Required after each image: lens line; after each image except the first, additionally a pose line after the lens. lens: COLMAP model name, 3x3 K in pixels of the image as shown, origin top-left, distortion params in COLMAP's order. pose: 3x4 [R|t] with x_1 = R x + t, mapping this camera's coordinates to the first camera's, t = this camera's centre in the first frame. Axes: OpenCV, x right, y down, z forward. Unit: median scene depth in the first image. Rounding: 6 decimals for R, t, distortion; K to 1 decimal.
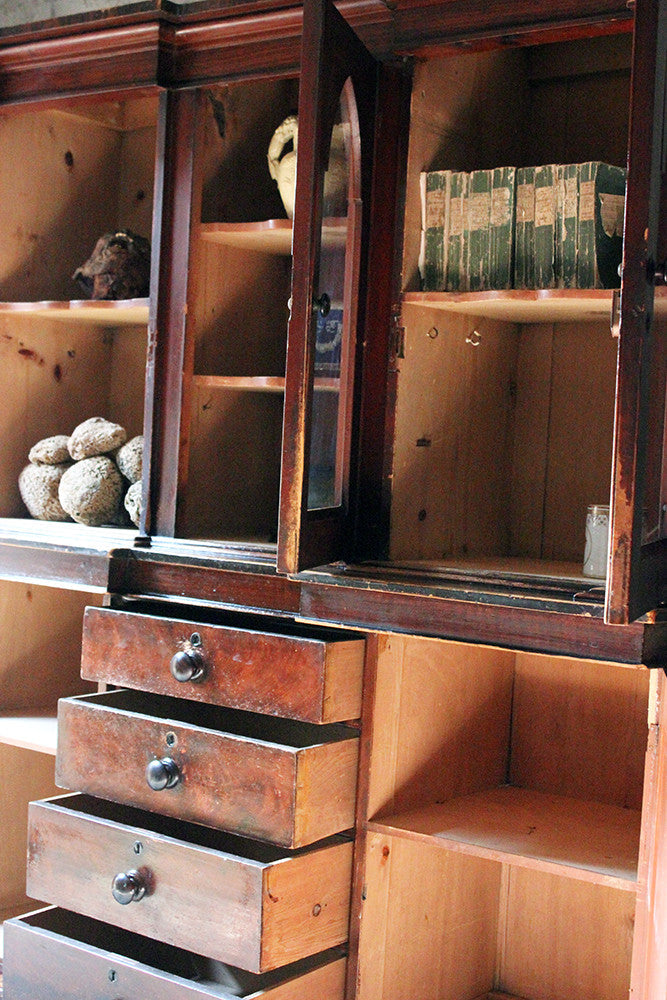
lens RADIAL K [[1577.6, 0, 354.2], [0, 1577.6, 515.2], [0, 0, 1]] dist [-0.005041, -0.104632]
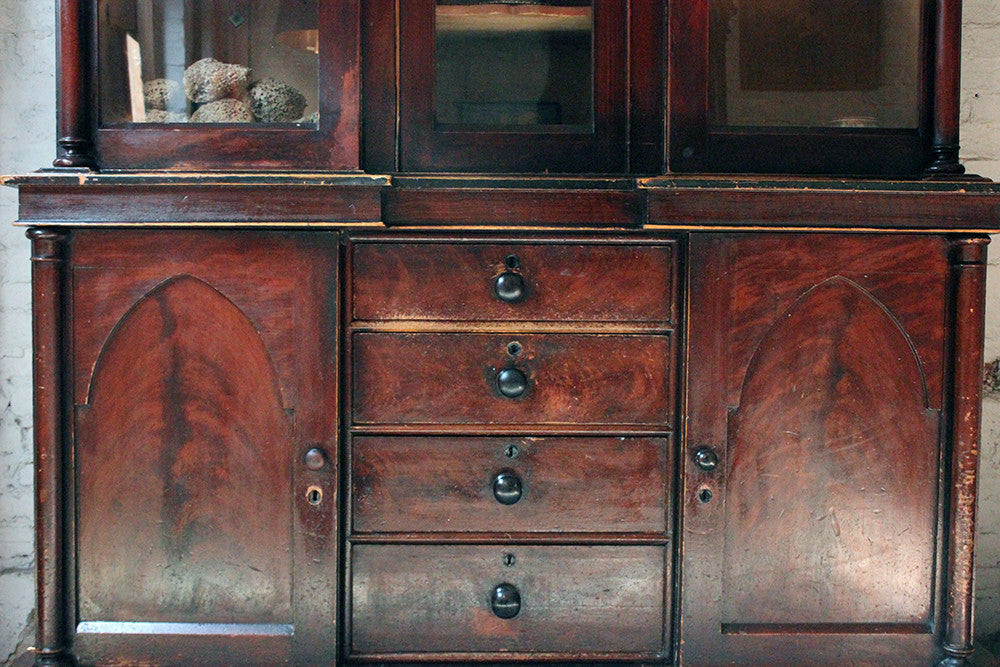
lens RADIAL K [[1315.2, 0, 520.2], [0, 1315.2, 332.2], [0, 0, 1]] dist [-0.062186, 0.104837]
pose [[0.770939, -0.084966, 0.631216, -0.633022], [0.063078, 0.996375, 0.057079, 0.078518], [-0.633777, -0.004189, 0.773504, 0.376760]]
